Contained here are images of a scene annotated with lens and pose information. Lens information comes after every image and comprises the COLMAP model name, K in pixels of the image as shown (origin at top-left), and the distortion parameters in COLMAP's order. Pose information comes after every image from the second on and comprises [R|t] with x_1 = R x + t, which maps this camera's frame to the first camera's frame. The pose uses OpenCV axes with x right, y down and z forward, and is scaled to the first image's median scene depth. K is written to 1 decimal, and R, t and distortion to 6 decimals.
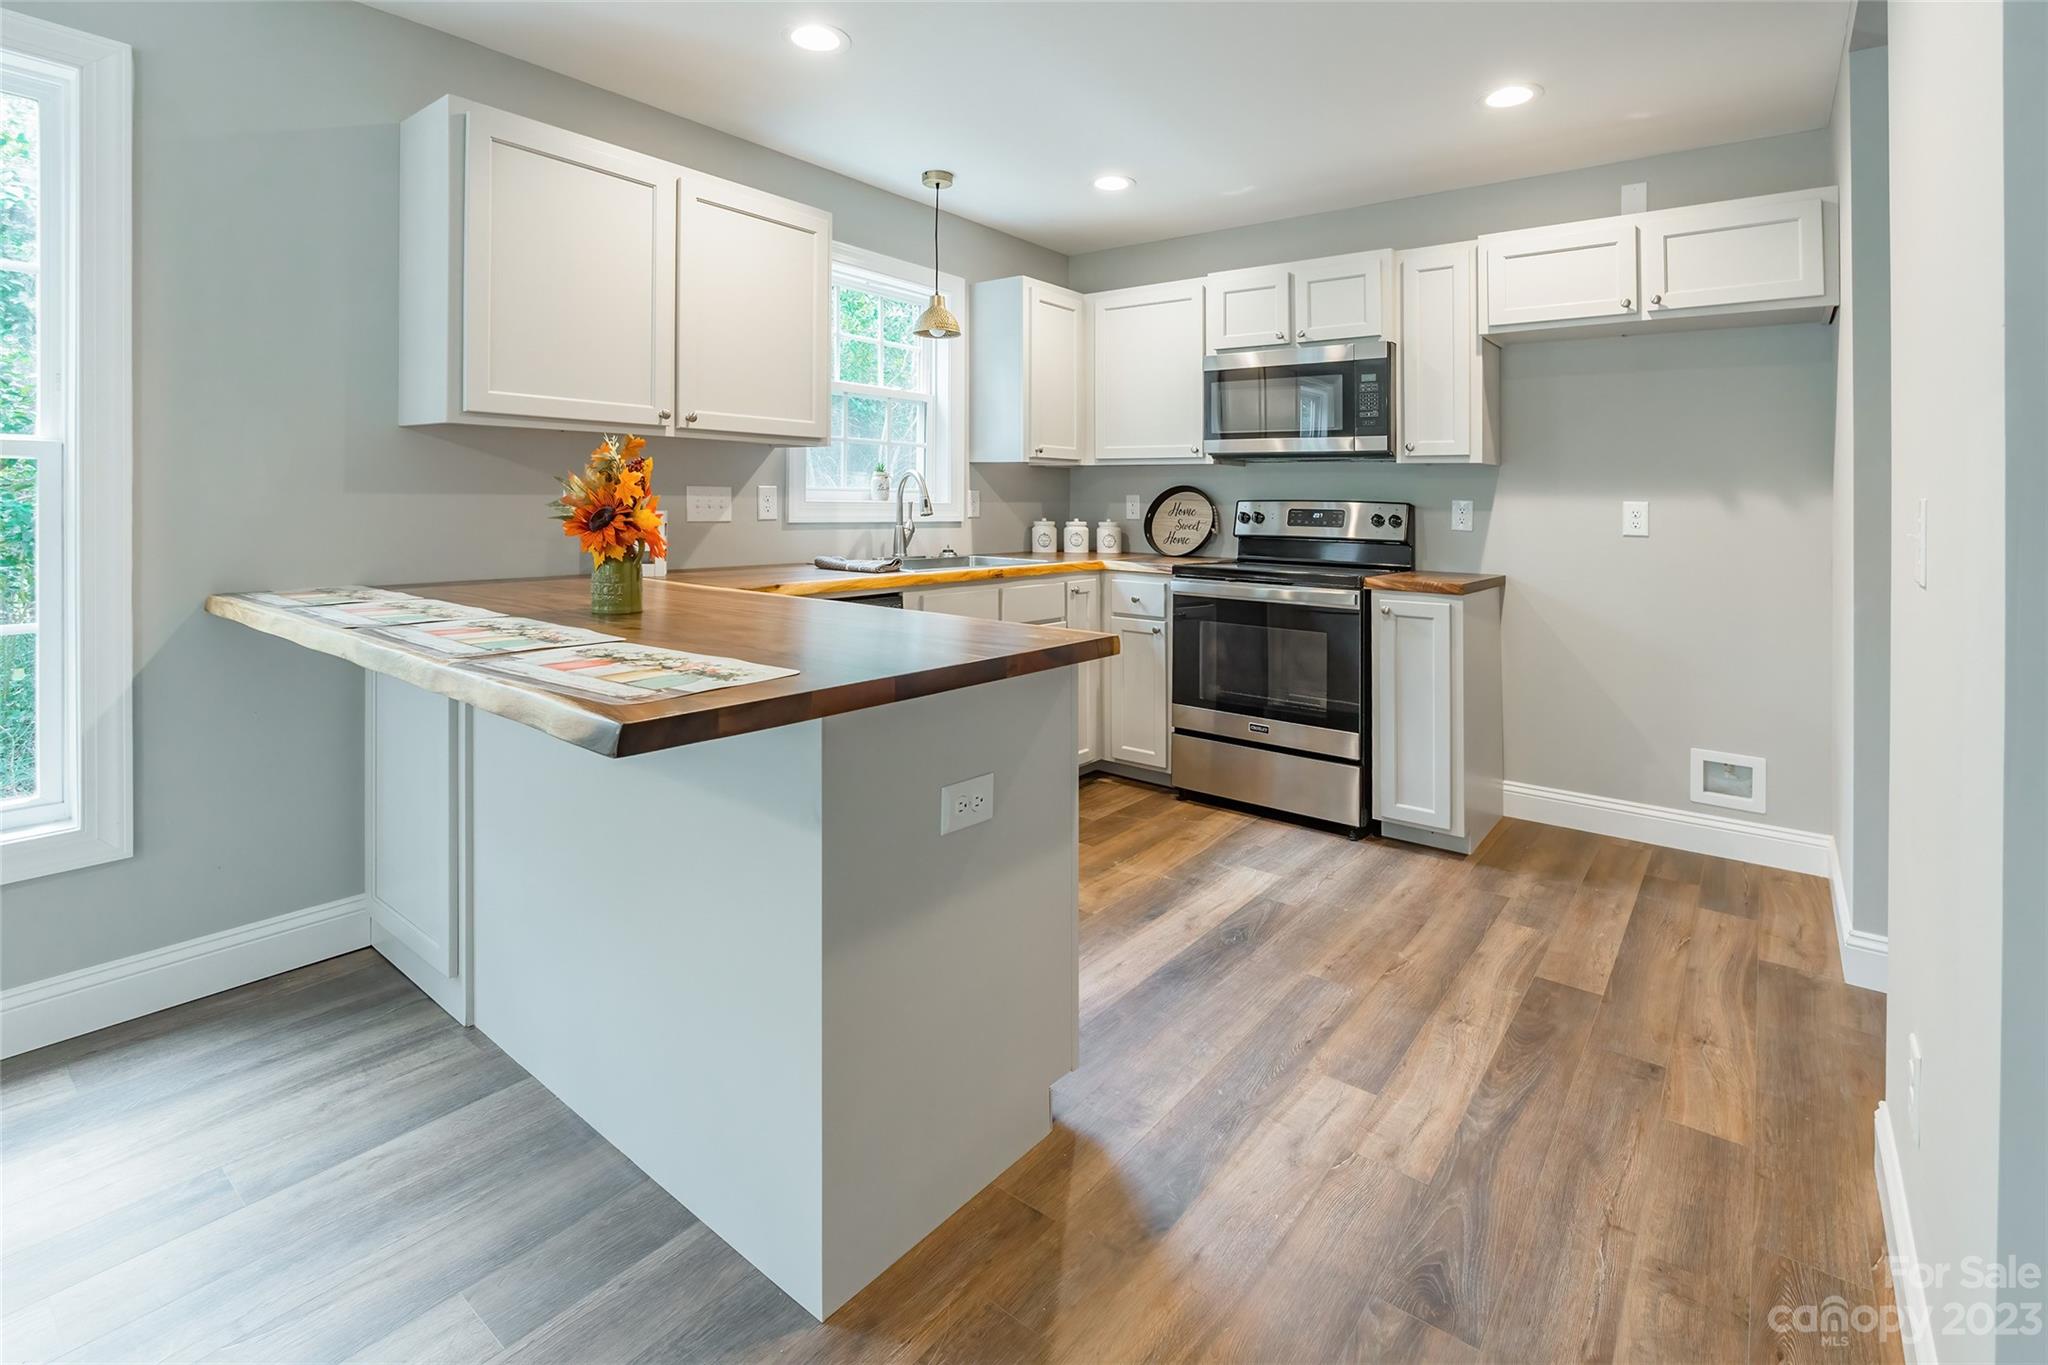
lens RADIAL K [[929.1, 0, 908.5], [0, 929.1, 491.0], [0, 0, 1]] dist [-0.003909, -0.000208]
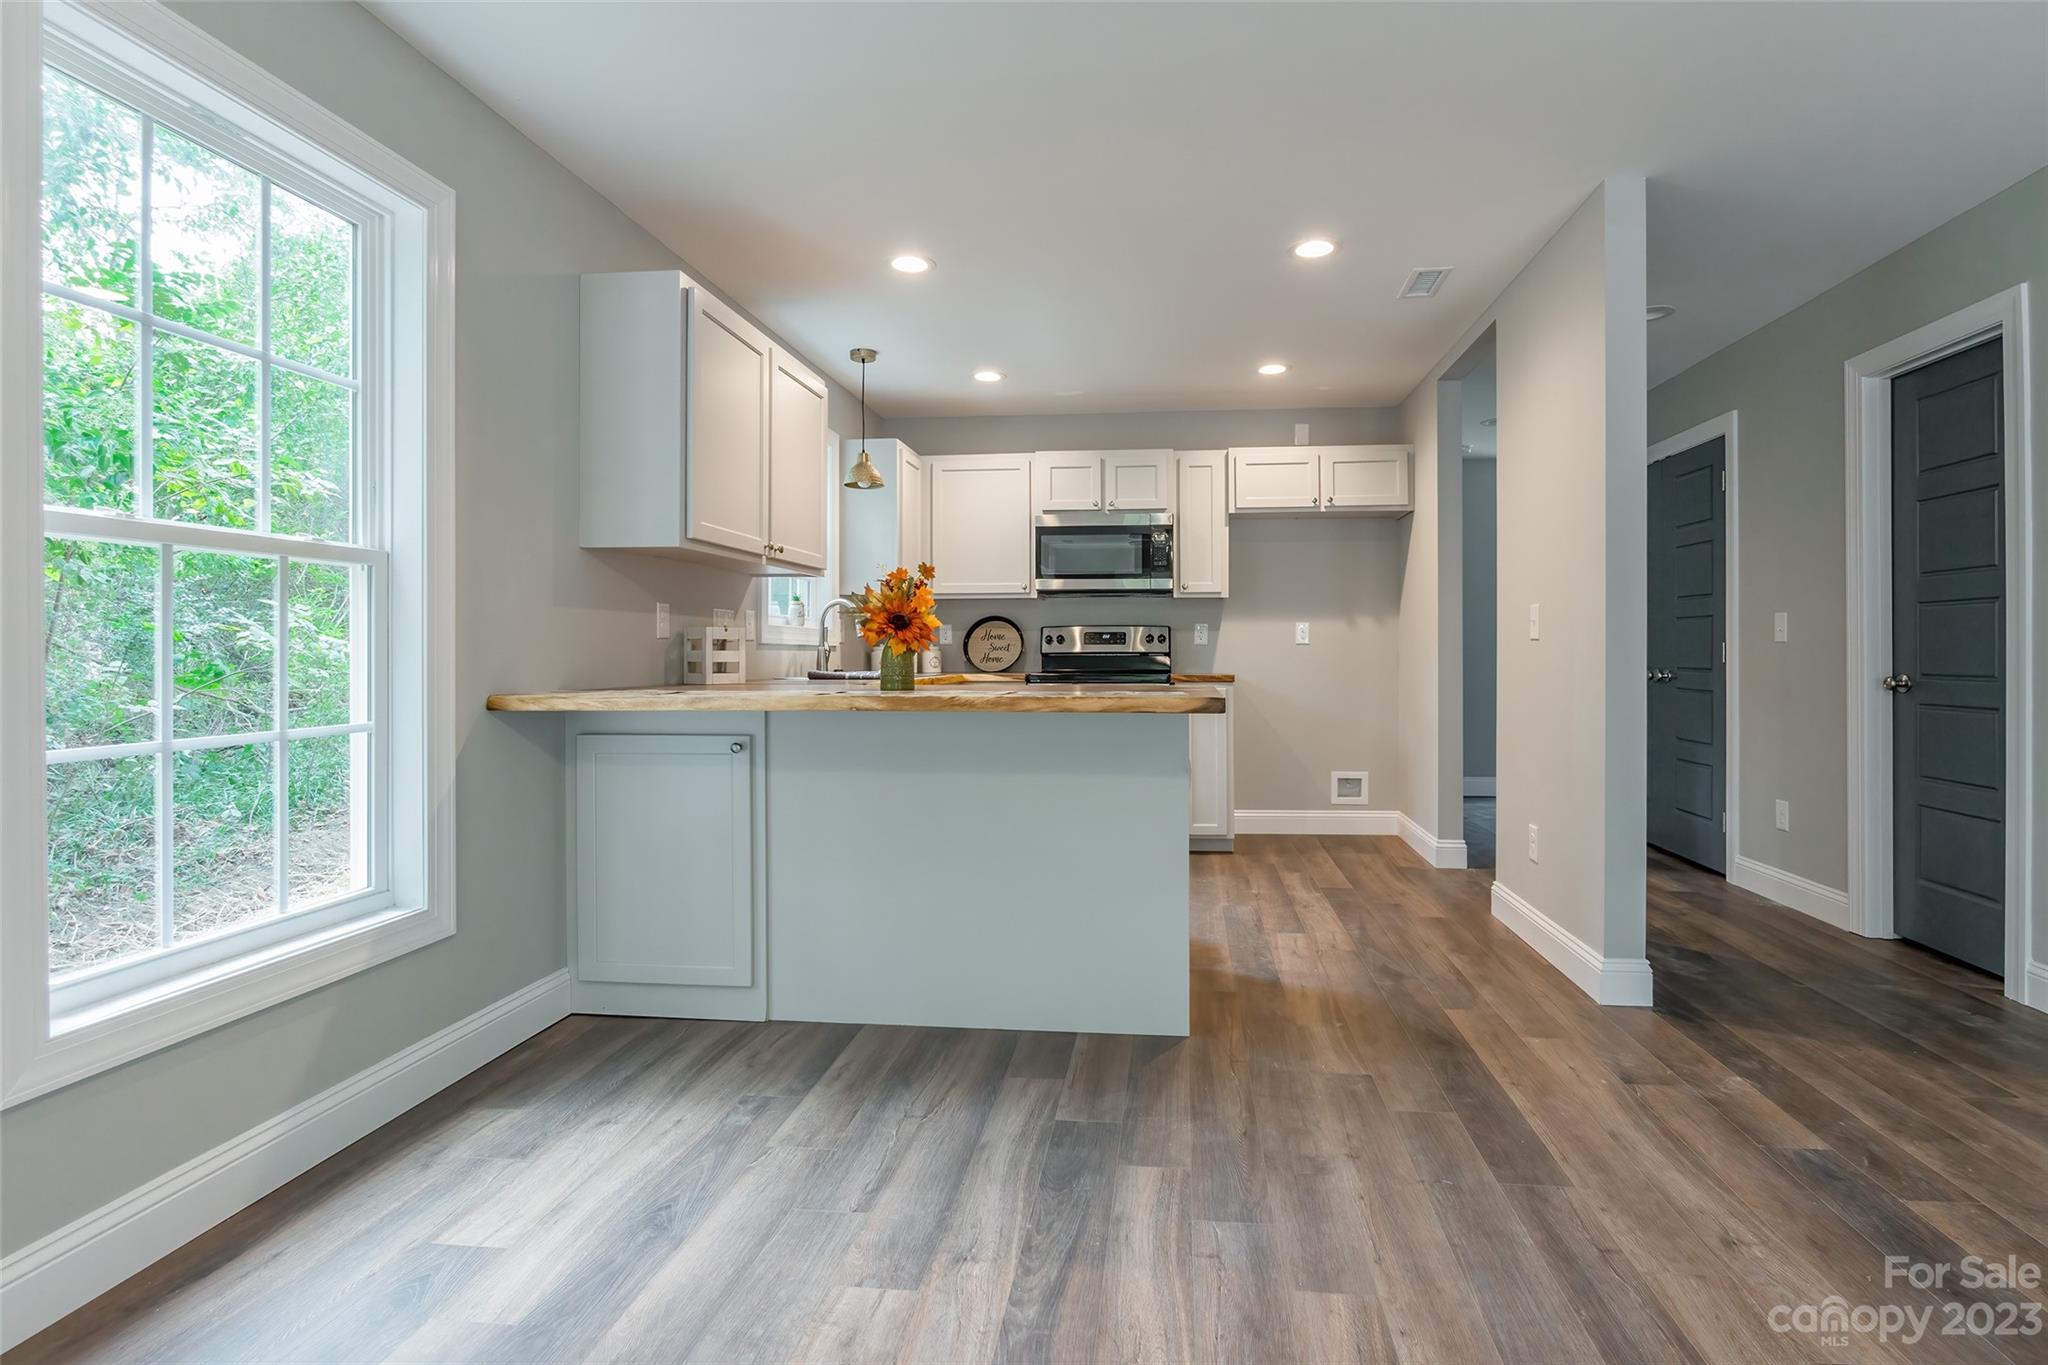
lens RADIAL K [[1042.4, 0, 929.7], [0, 1042.4, 646.3], [0, 0, 1]] dist [-0.000286, -0.000145]
pose [[0.866659, -0.009970, 0.498802, -0.600169], [0.008318, 0.999950, 0.005534, 0.033198], [-0.498832, -0.000647, 0.866698, -0.215271]]
